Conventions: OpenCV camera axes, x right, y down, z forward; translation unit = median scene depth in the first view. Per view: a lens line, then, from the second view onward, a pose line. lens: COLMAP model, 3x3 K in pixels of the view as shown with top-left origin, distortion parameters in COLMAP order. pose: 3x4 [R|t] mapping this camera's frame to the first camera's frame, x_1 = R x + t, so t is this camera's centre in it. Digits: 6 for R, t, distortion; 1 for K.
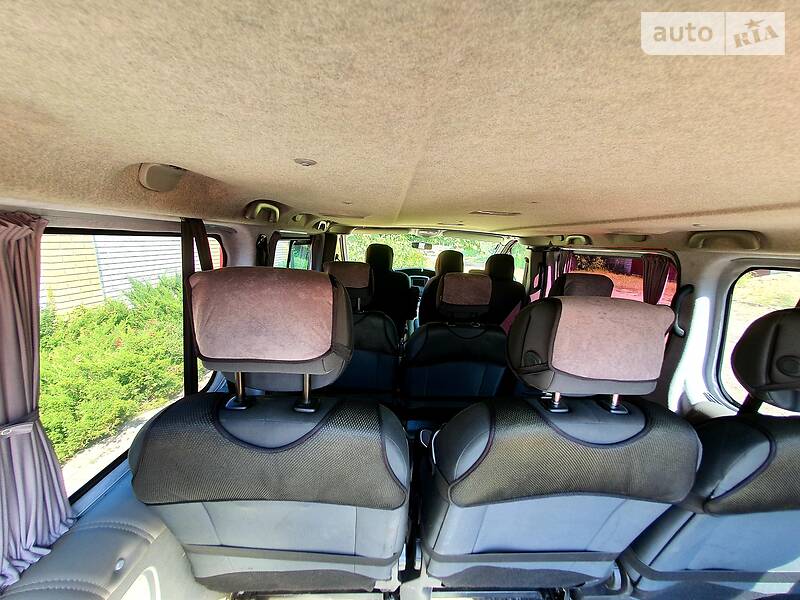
lens RADIAL K [[314.5, 0, 400.0], [0, 314.5, 300.0], [0, 0, 1]] dist [-0.000295, -0.000008]
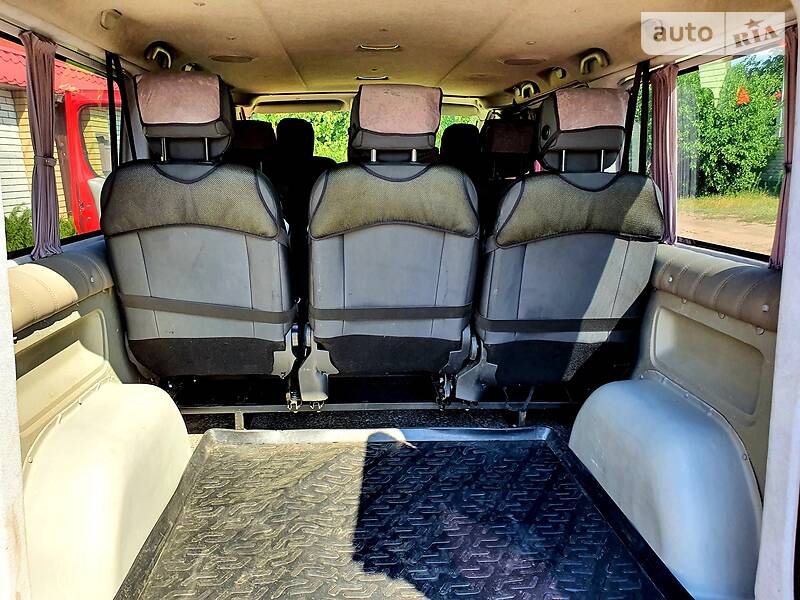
lens RADIAL K [[616.0, 0, 400.0], [0, 616.0, 300.0], [0, 0, 1]] dist [0.011673, 0.008123]
pose [[0.998463, -0.053703, 0.013725, 0.557618], [0.053268, 0.998119, 0.030349, 0.928722], [-0.015329, -0.029571, 0.999445, -2.023650]]
